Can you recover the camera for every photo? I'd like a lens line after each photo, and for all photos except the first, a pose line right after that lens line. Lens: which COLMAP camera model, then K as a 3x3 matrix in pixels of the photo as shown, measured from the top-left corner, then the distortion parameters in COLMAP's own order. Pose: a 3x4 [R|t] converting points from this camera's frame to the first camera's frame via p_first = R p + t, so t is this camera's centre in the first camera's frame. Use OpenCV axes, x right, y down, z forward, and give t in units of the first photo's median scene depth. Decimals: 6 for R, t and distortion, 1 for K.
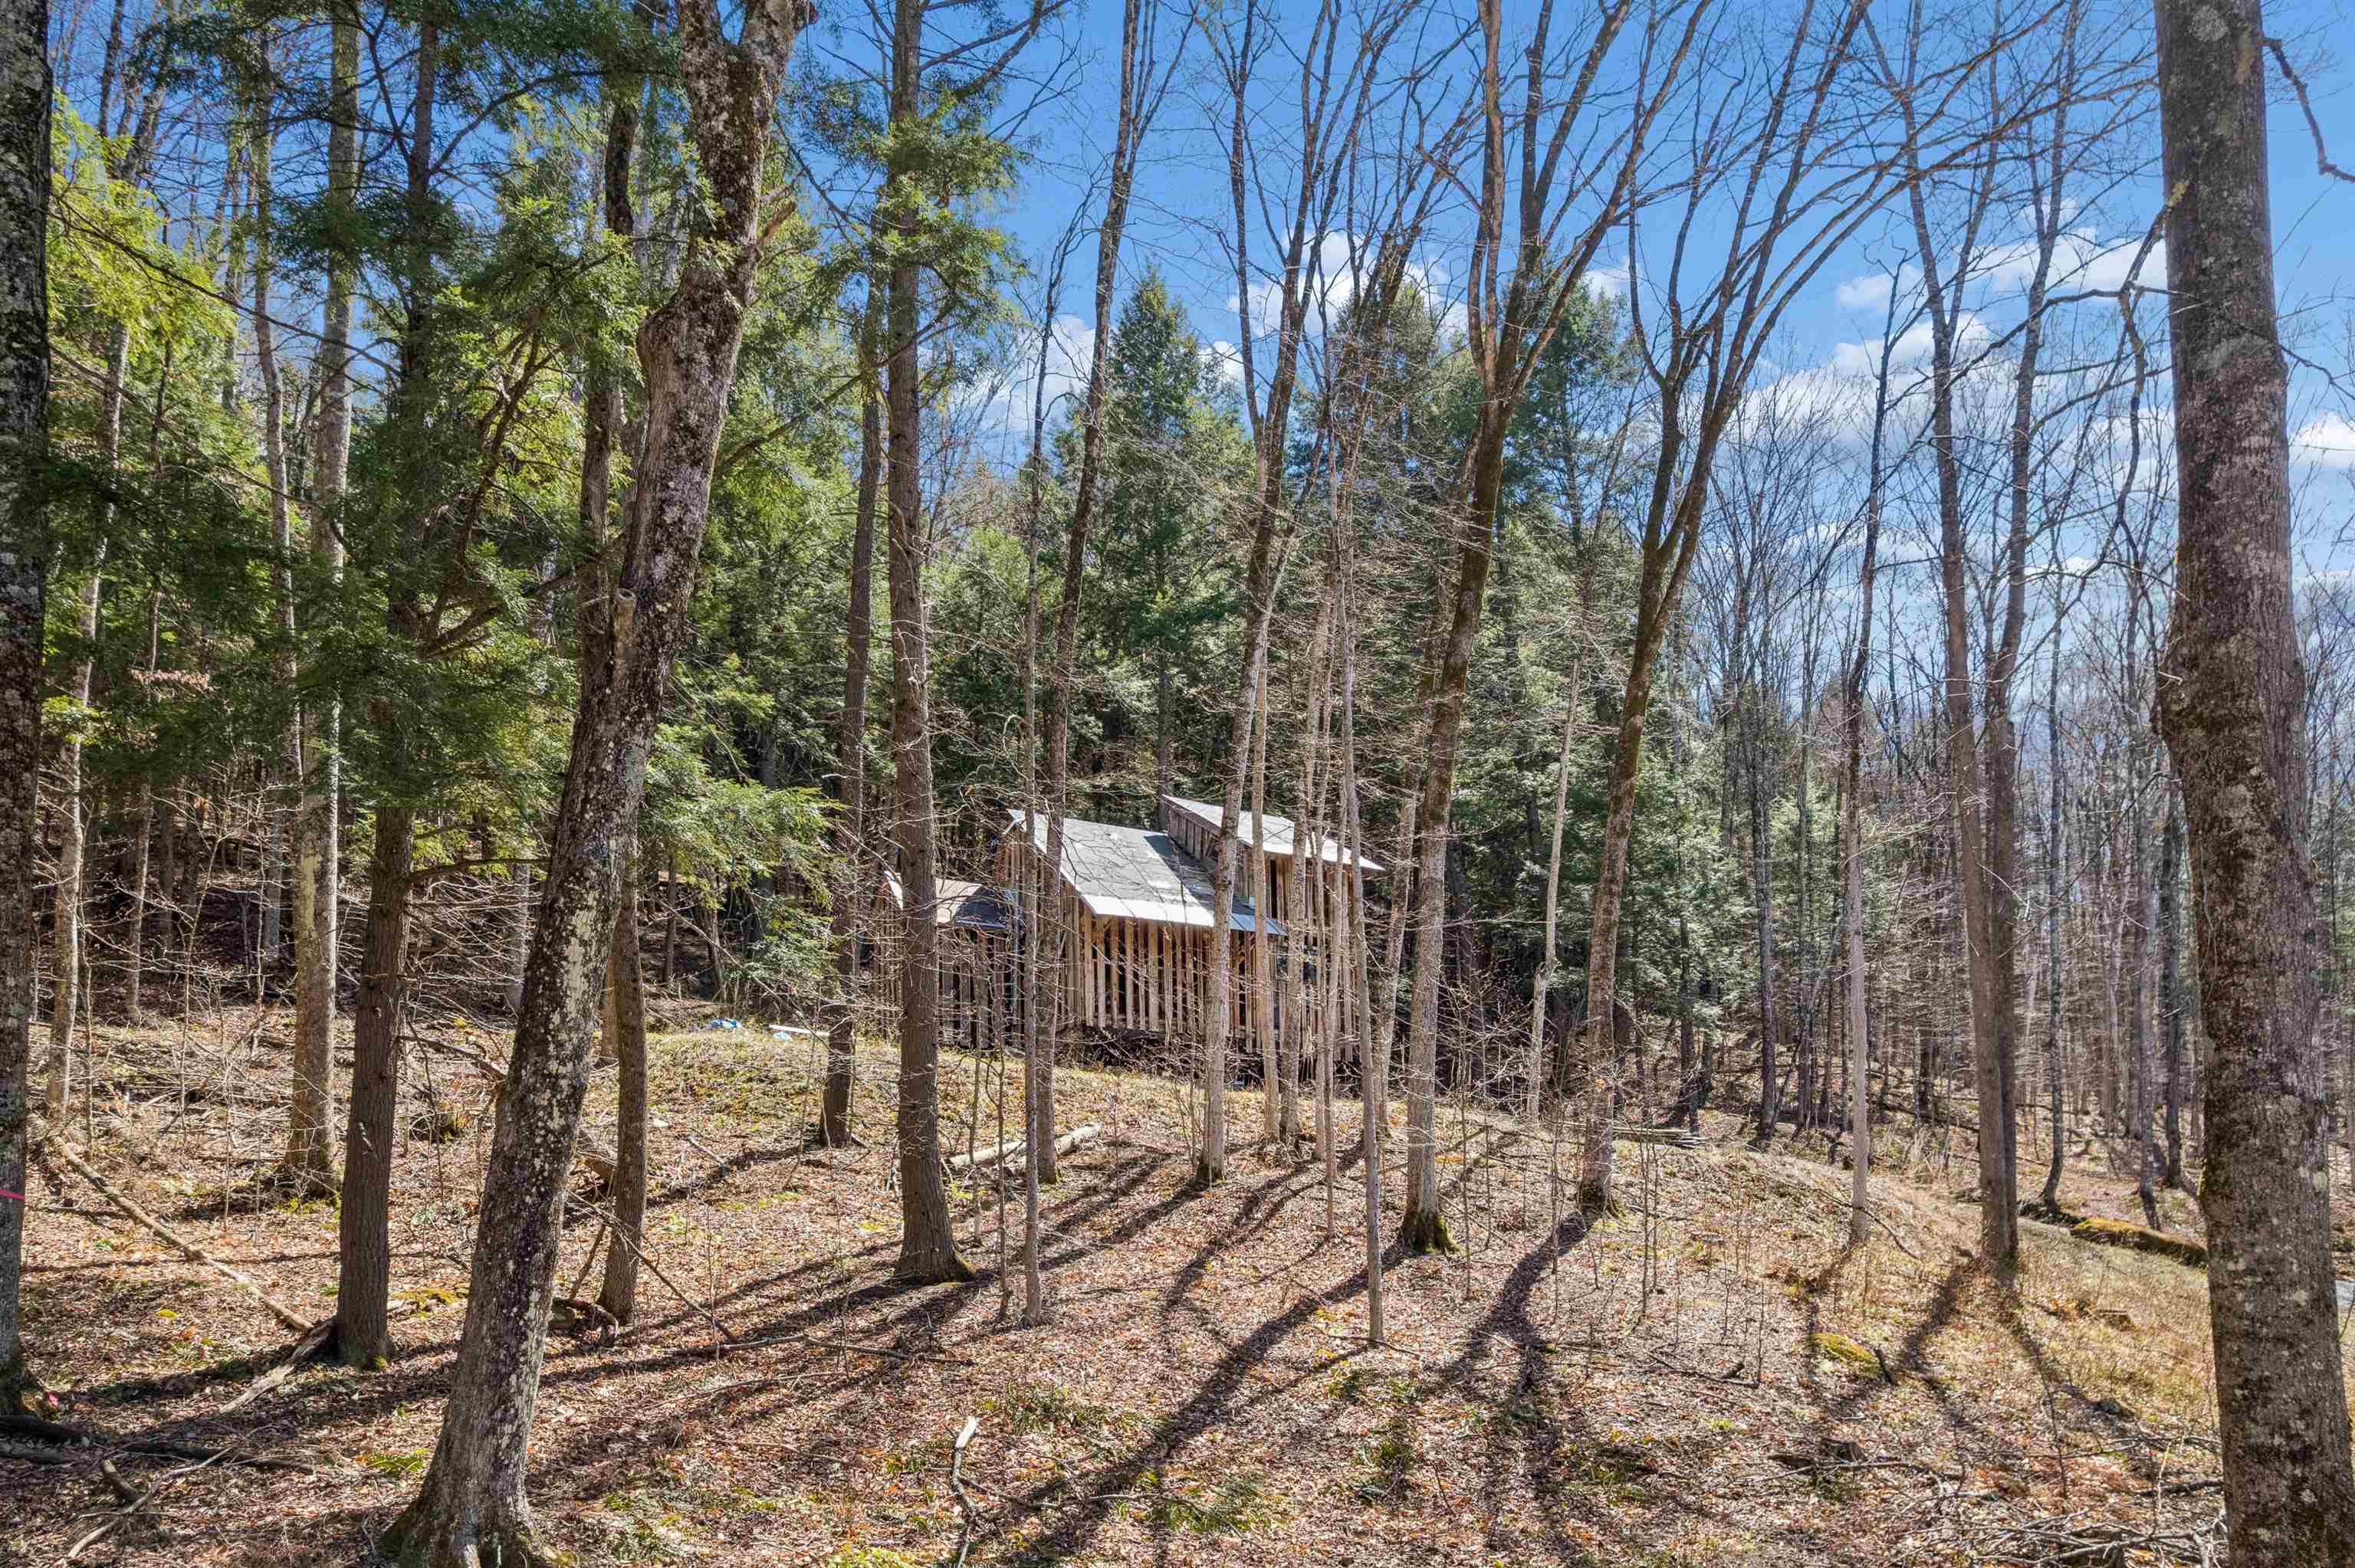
lens RADIAL K [[1574.2, 0, 1177.5], [0, 1574.2, 784.0], [0, 0, 1]] dist [-0.090127, 0.086840]
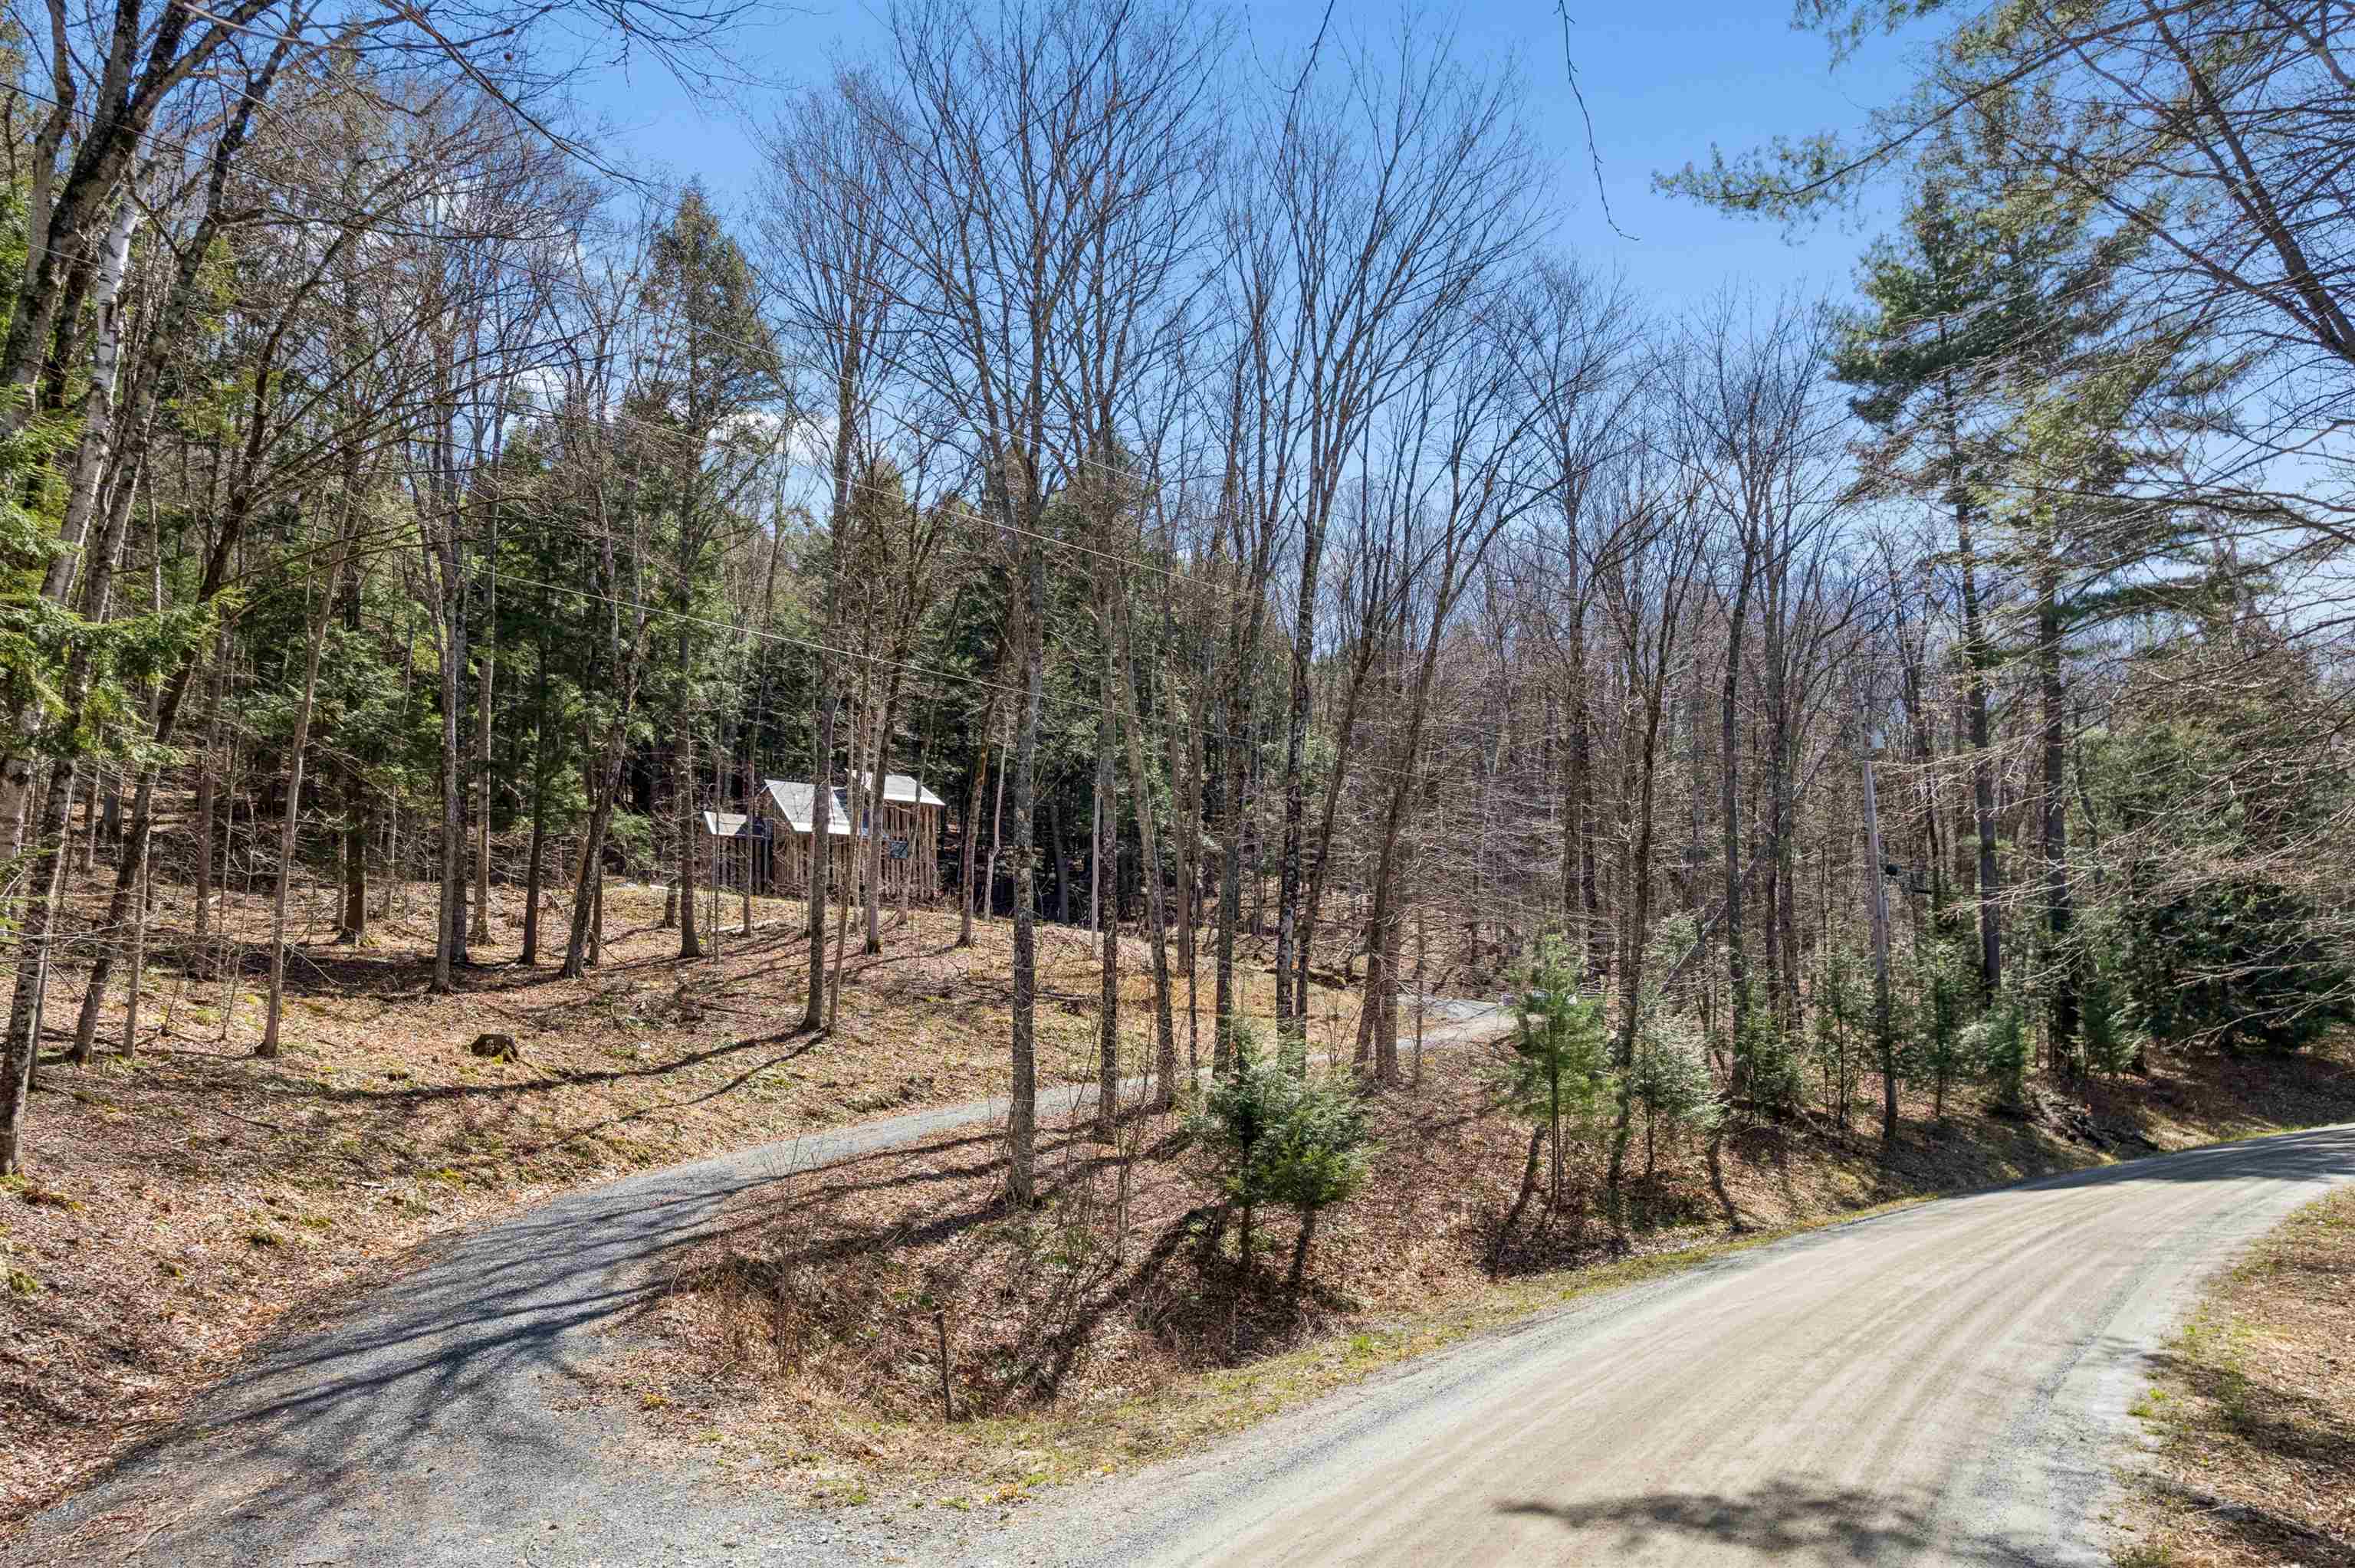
lens RADIAL K [[1574.2, 0, 1177.5], [0, 1574.2, 784.0], [0, 0, 1]] dist [-0.090127, 0.086840]
pose [[0.998599, -0.042937, 0.030932, 0.525597], [0.039736, 0.994436, 0.097558, -0.213859], [-0.034949, -0.096192, 0.994749, -1.512164]]
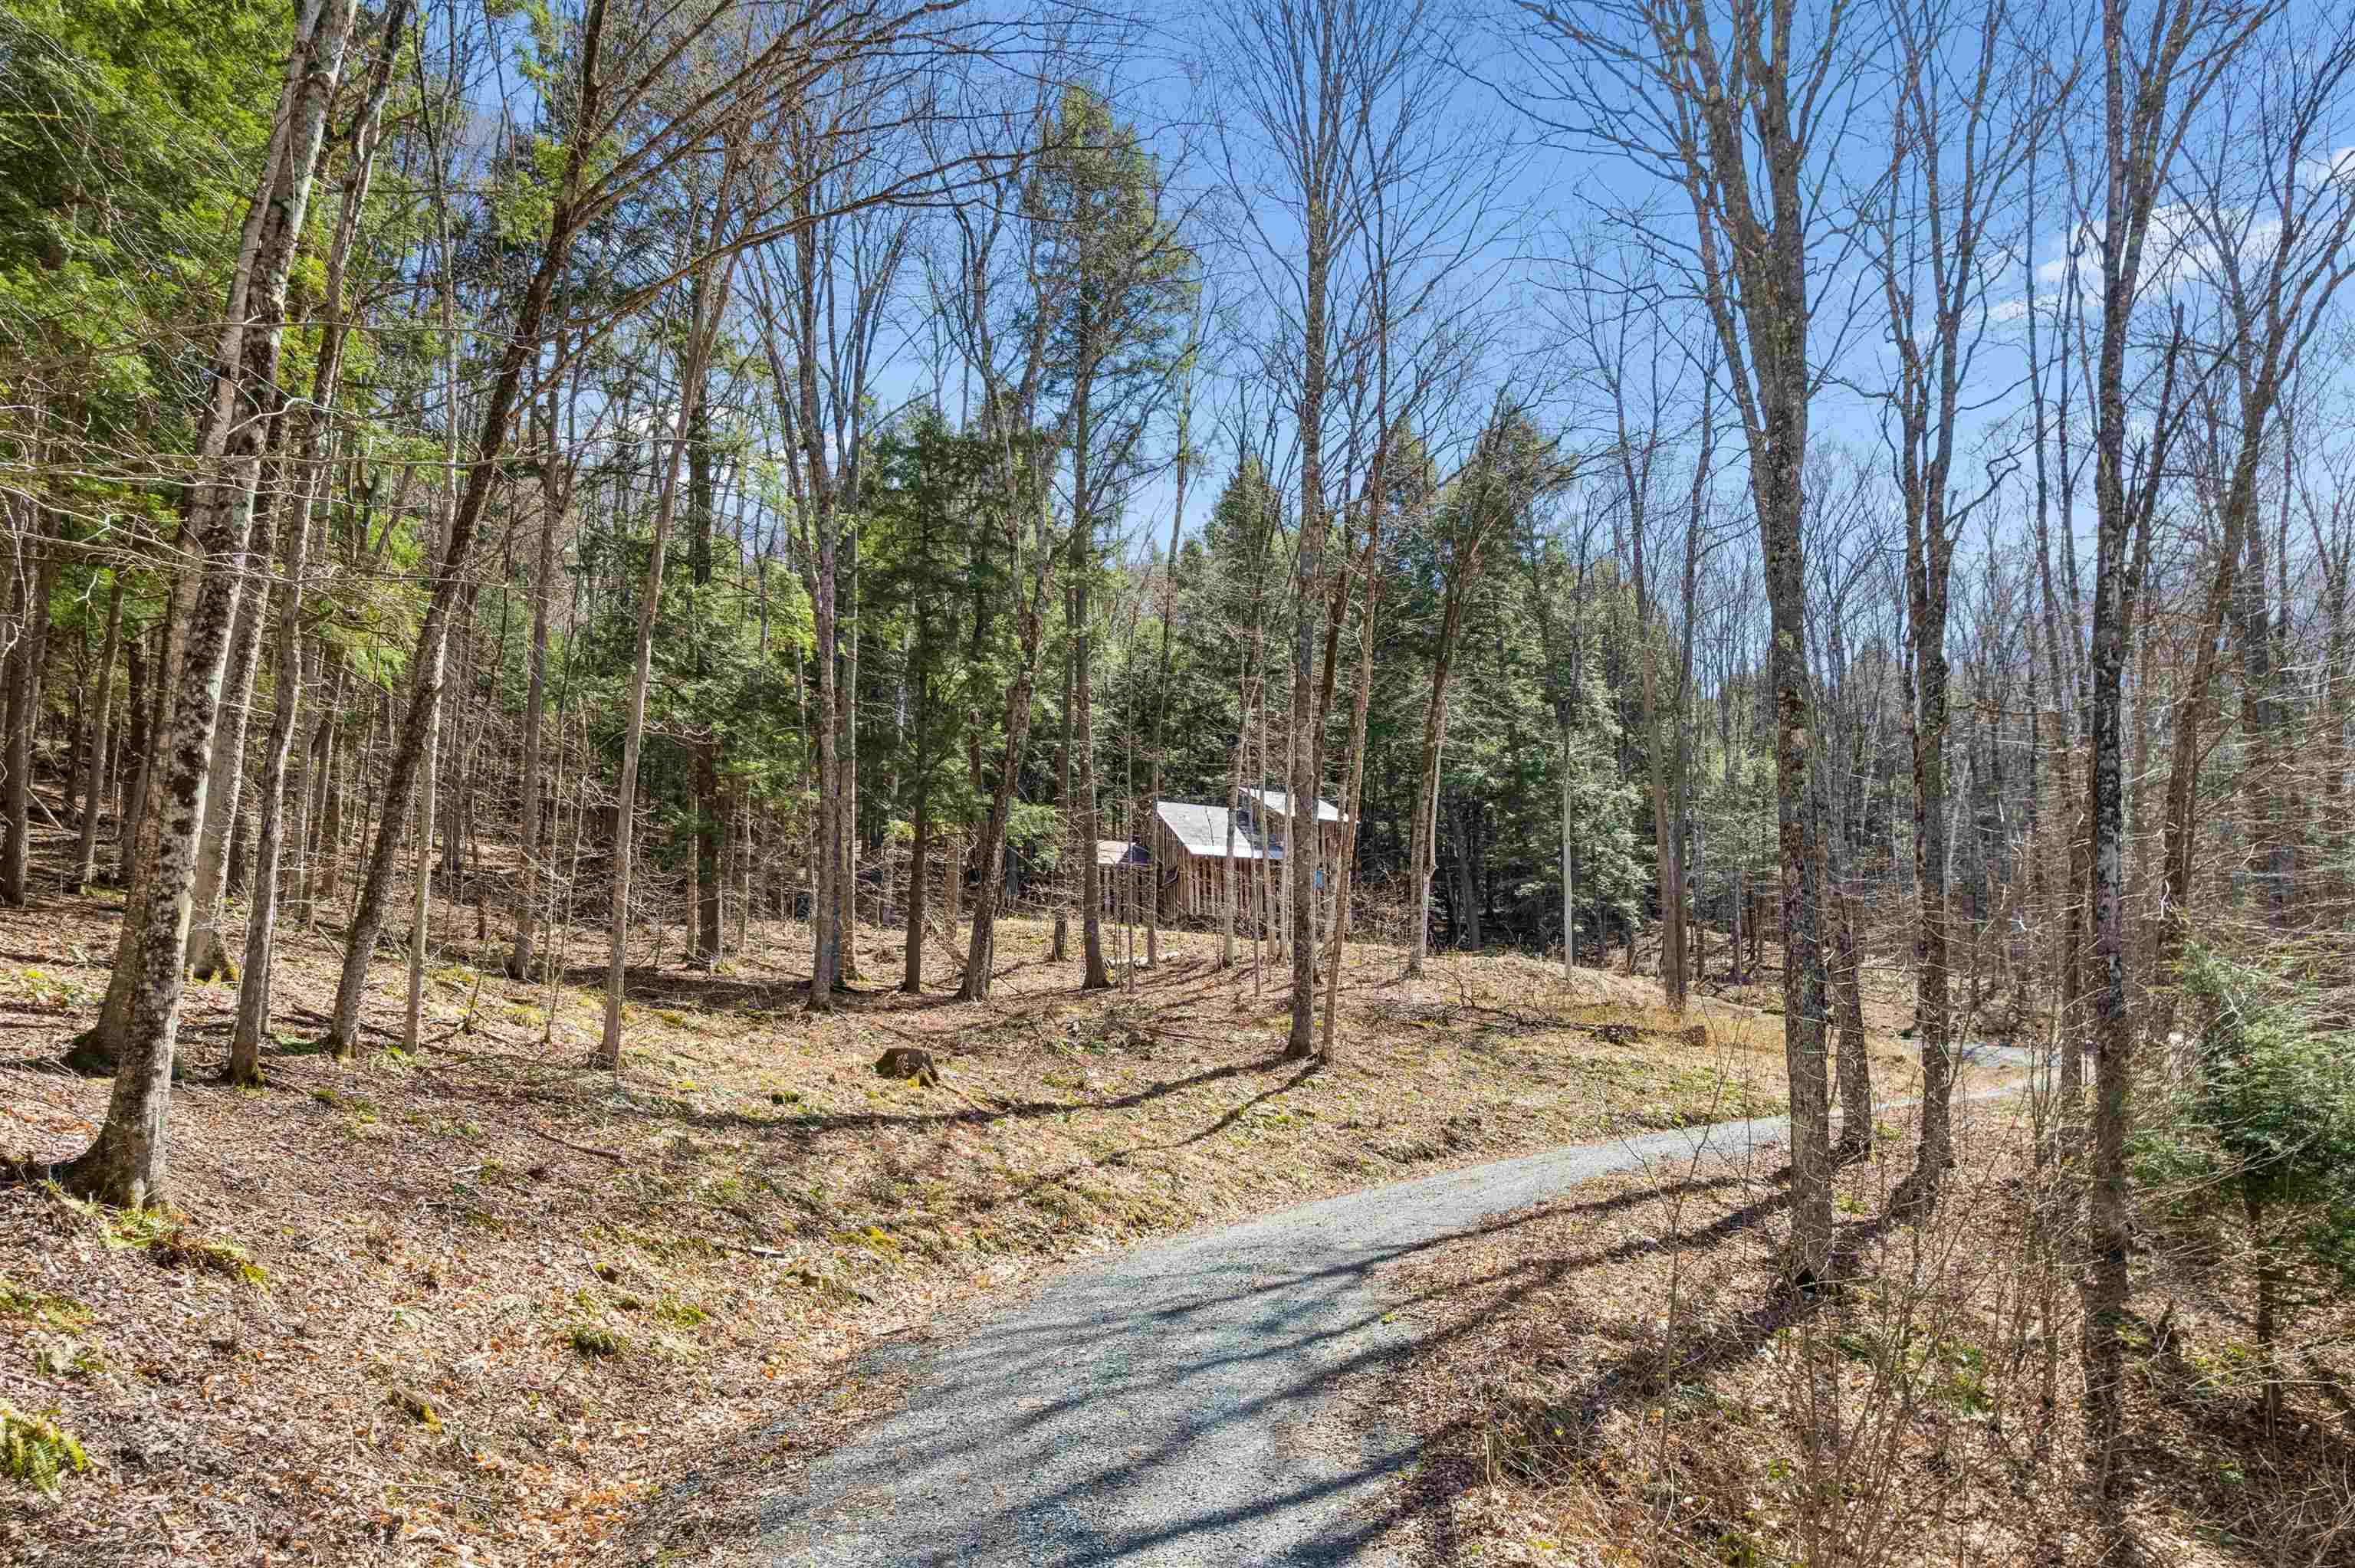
lens RADIAL K [[1499.9, 0, 1237.2], [0, 1499.9, 854.6], [0, 0, 1]] dist [-0.025774, 0.002652]
pose [[0.992772, -0.059301, -0.104345, 0.250273], [0.066478, 0.995556, 0.066702, -0.043630], [0.099926, -0.073156, 0.992302, -1.028565]]
